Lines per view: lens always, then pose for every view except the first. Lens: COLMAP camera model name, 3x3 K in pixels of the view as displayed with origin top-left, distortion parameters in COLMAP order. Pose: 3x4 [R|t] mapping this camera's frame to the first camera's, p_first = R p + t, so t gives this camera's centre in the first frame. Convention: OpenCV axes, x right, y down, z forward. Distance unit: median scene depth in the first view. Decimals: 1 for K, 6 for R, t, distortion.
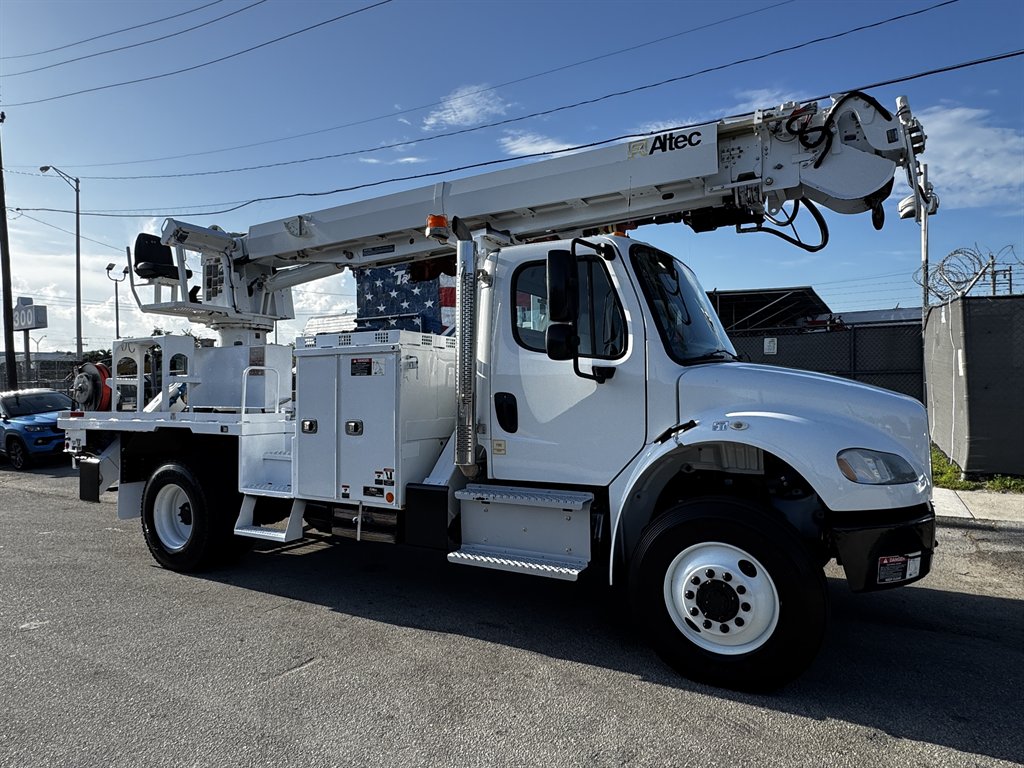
lens RADIAL K [[617.5, 0, 508.8], [0, 617.5, 380.2], [0, 0, 1]] dist [-0.002851, 0.000959]
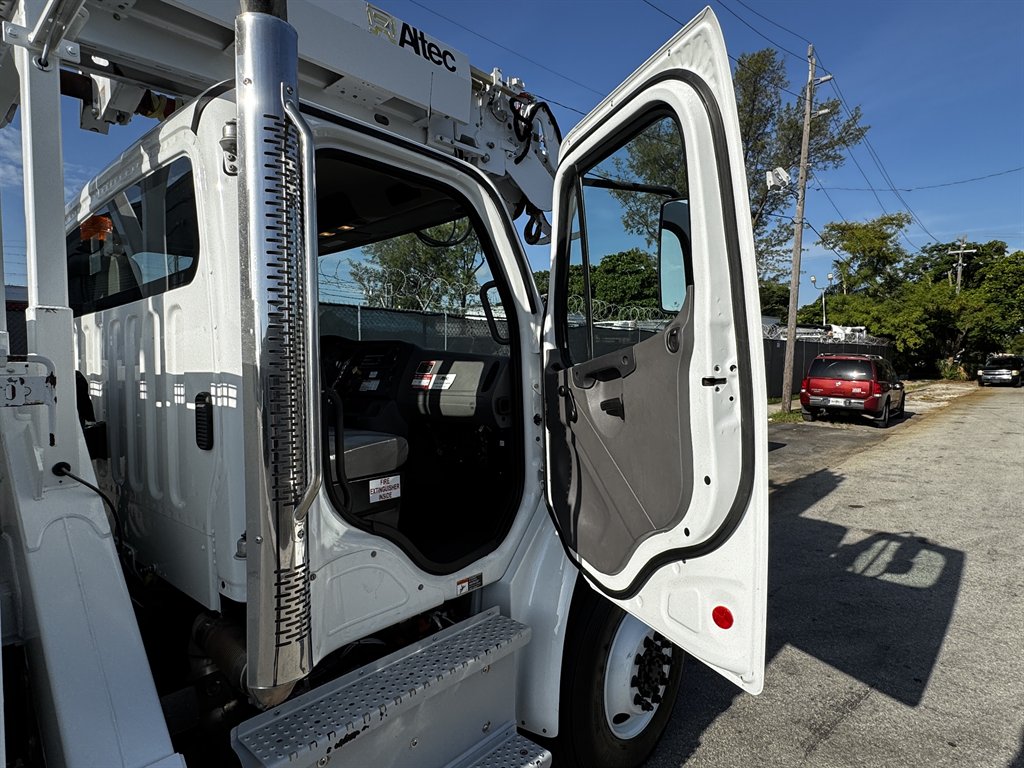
lens RADIAL K [[583.8, 0, 505.2], [0, 583.8, 380.6], [0, 0, 1]] dist [-0.004981, 0.000026]
pose [[0.216471, -0.021135, 0.976060, -0.345736], [-0.009358, 0.999675, 0.023722, -0.036439], [-0.976244, -0.014270, 0.216202, 0.769954]]
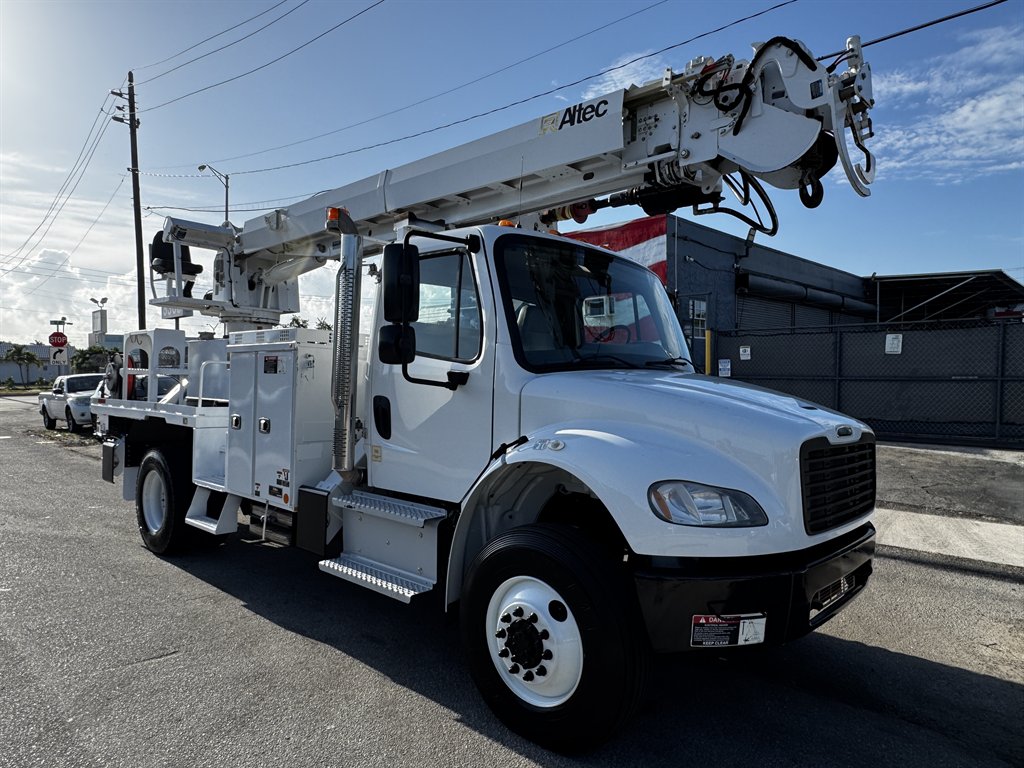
lens RADIAL K [[654.8, 0, 512.3], [0, 654.8, 386.1], [0, 0, 1]] dist [-0.004793, 0.000892]
pose [[0.973076, 0.028632, -0.228697, 0.392129], [-0.023843, 0.999435, 0.023677, -0.022015], [0.229246, -0.017586, 0.973210, 0.074115]]
